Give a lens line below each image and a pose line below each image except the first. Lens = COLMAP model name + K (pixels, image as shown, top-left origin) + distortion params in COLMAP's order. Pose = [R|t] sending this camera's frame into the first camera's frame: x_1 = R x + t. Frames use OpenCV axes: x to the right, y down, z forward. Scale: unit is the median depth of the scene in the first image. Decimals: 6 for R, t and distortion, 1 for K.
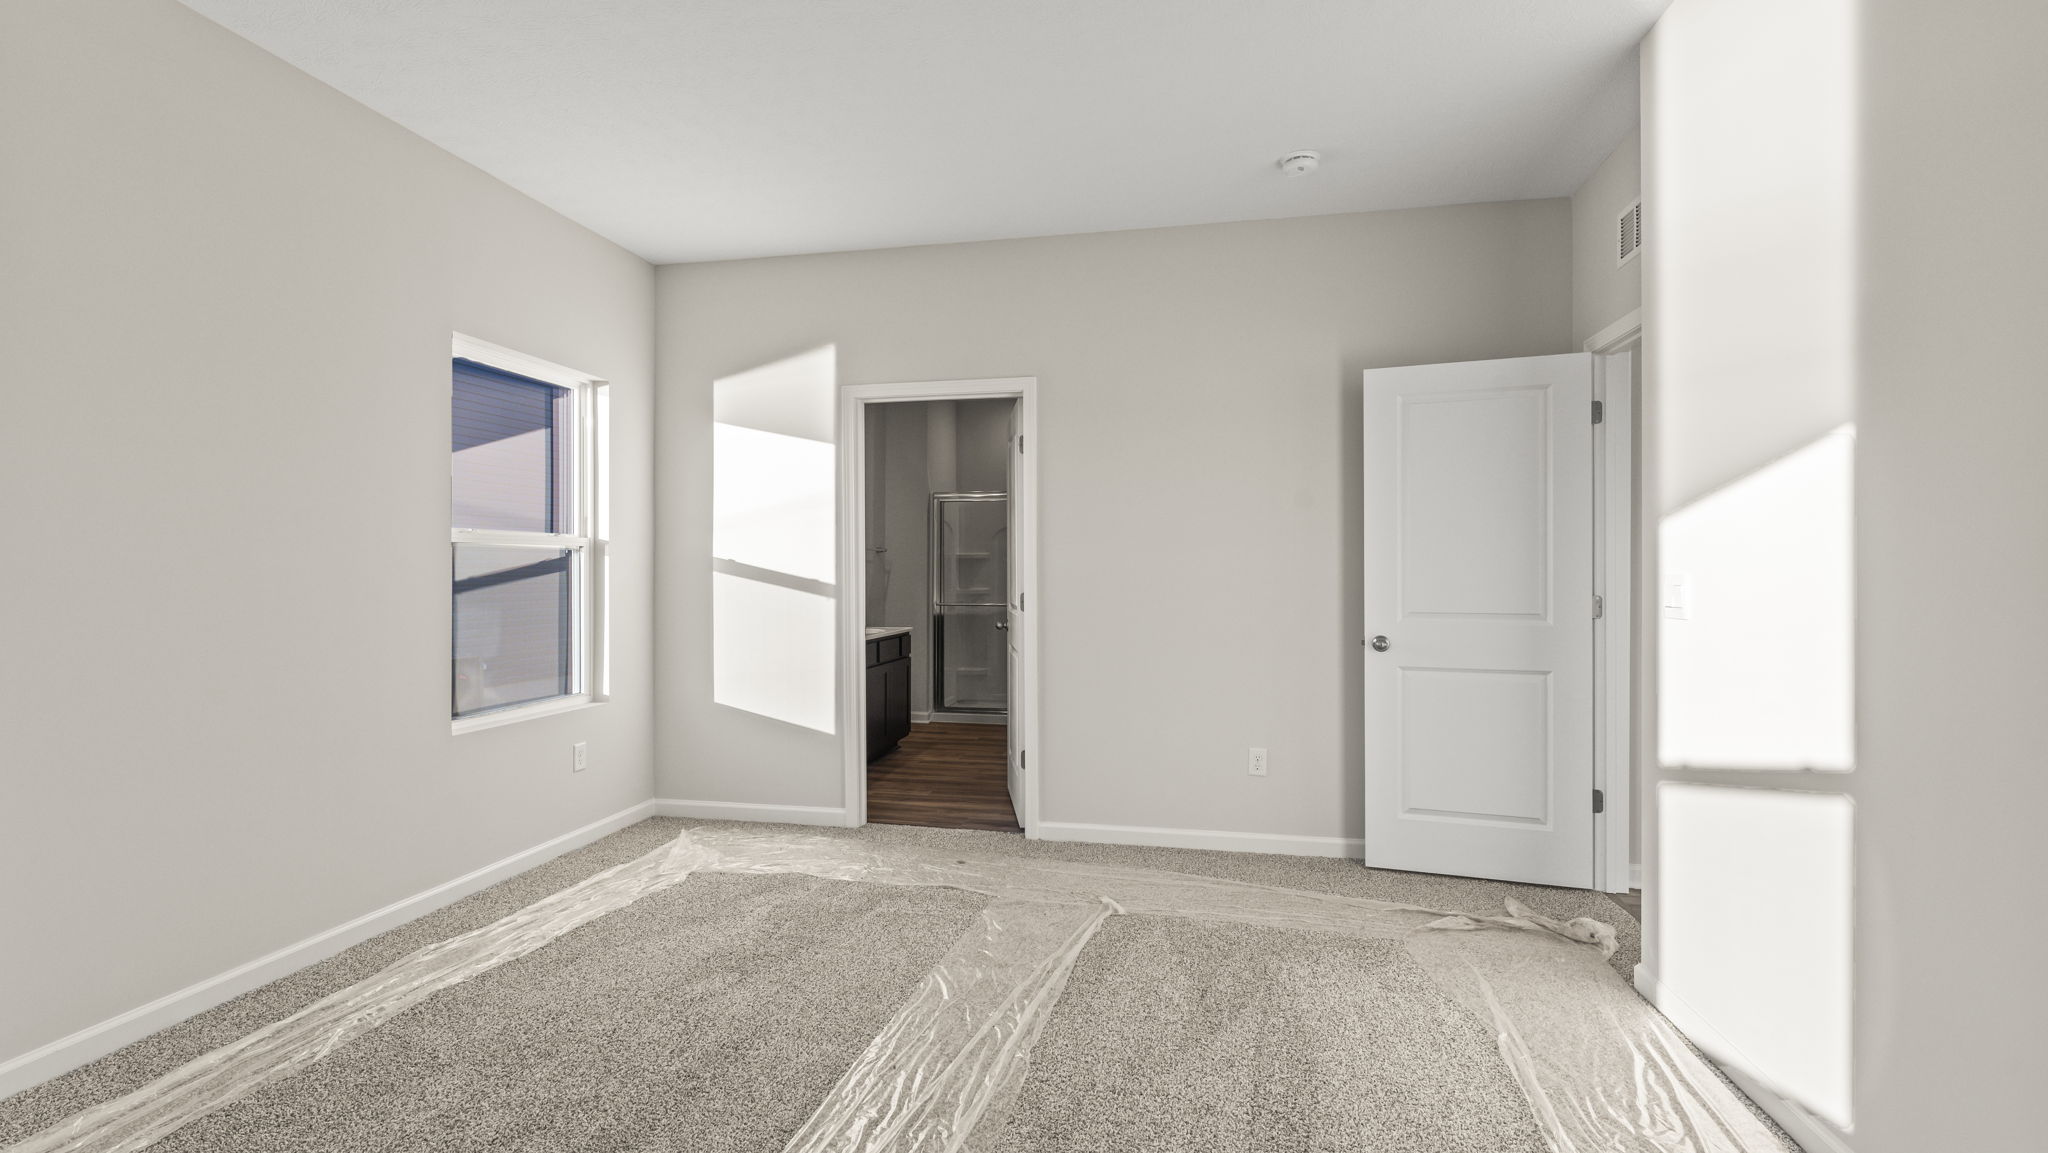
lens RADIAL K [[900.9, 0, 1024.1], [0, 900.9, 568.4], [0, 0, 1]] dist [-0.001817, -0.000270]
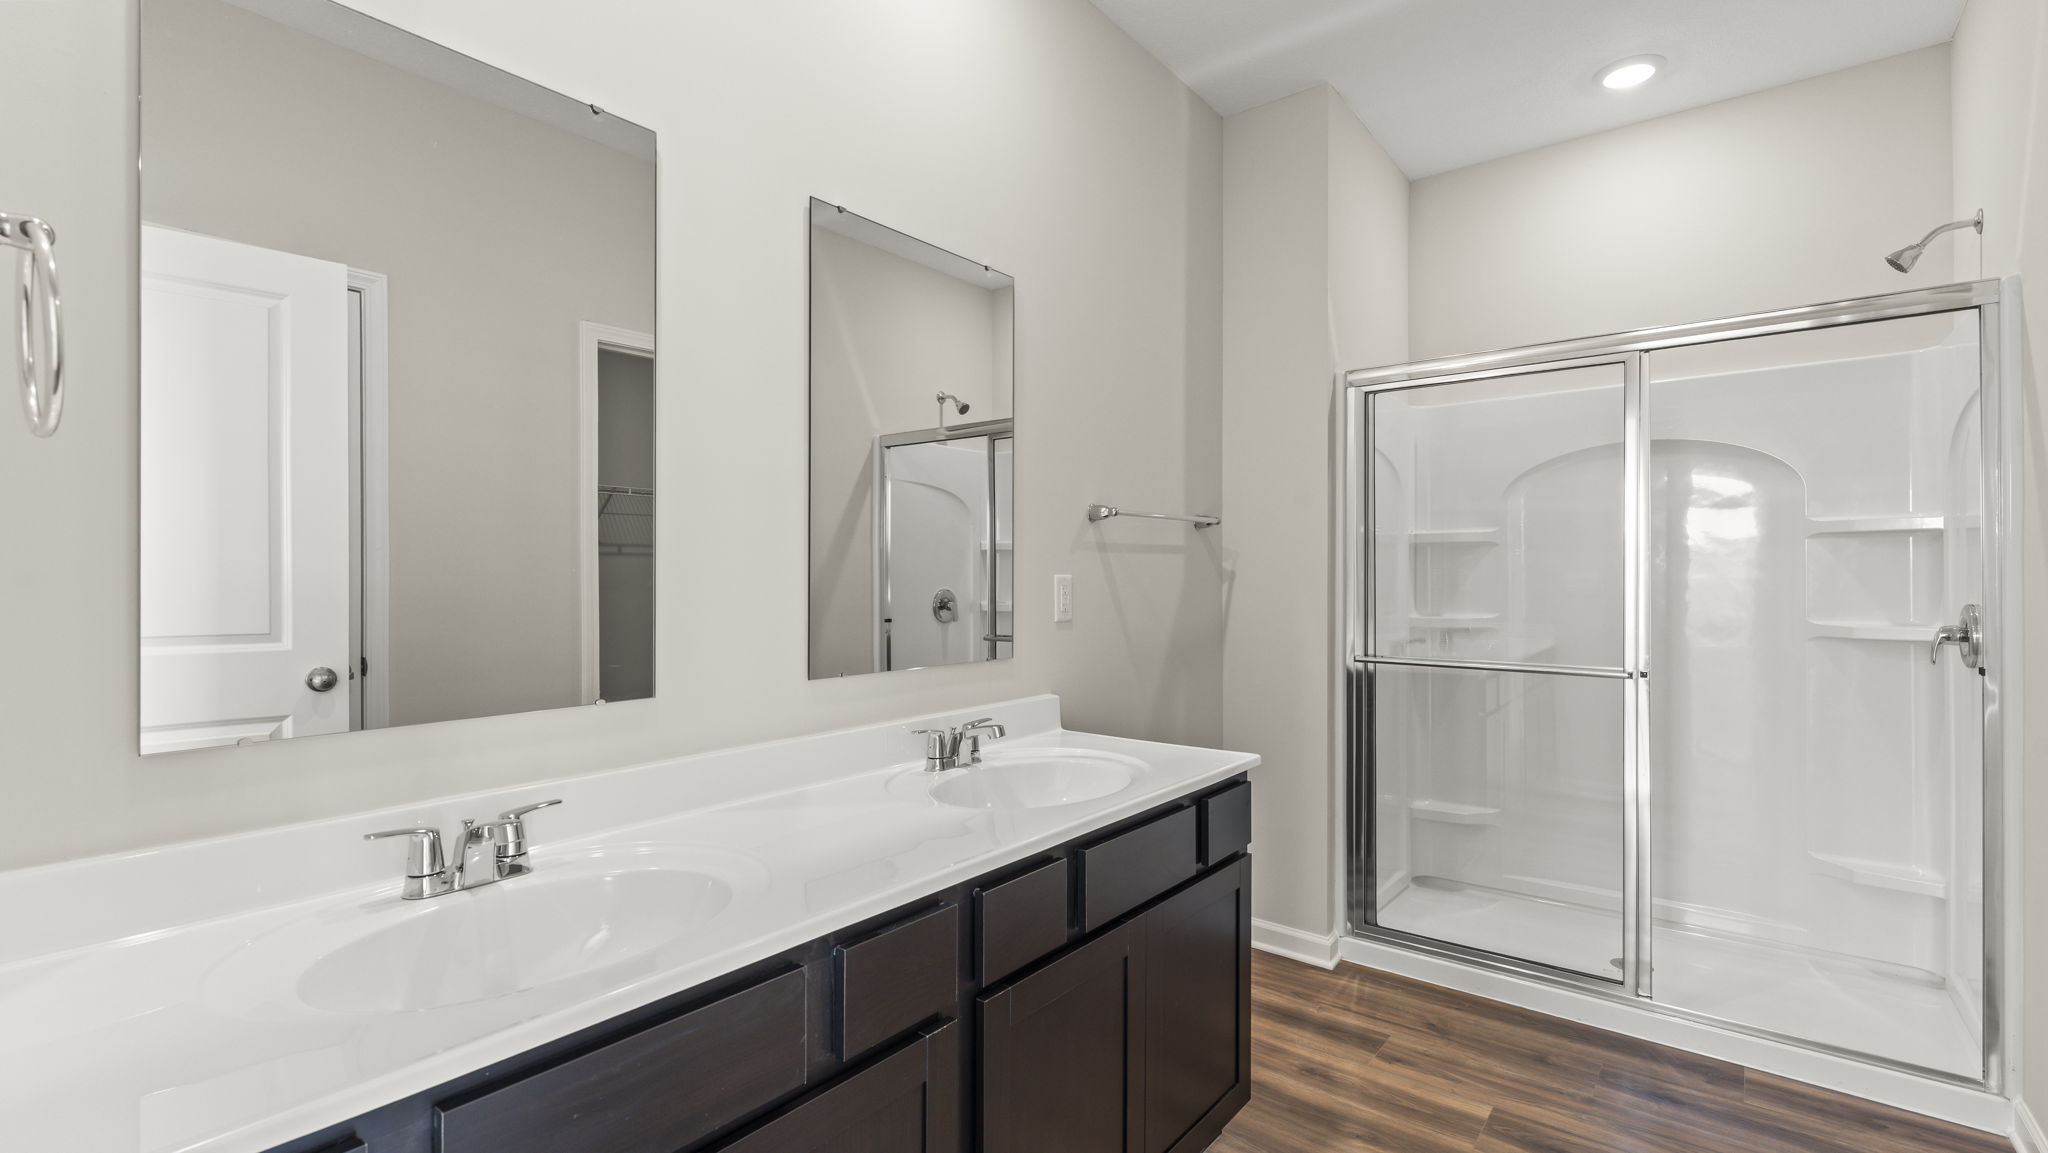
lens RADIAL K [[900.9, 0, 1010.3], [0, 900.9, 573.8], [0, 0, 1]] dist [-0.001817, -0.000270]
pose [[0.890386, -0.006027, -0.455166, -0.050490], [0.003947, 0.999977, -0.005520, 0.006163], [0.455189, 0.003118, 0.890389, 0.565405]]
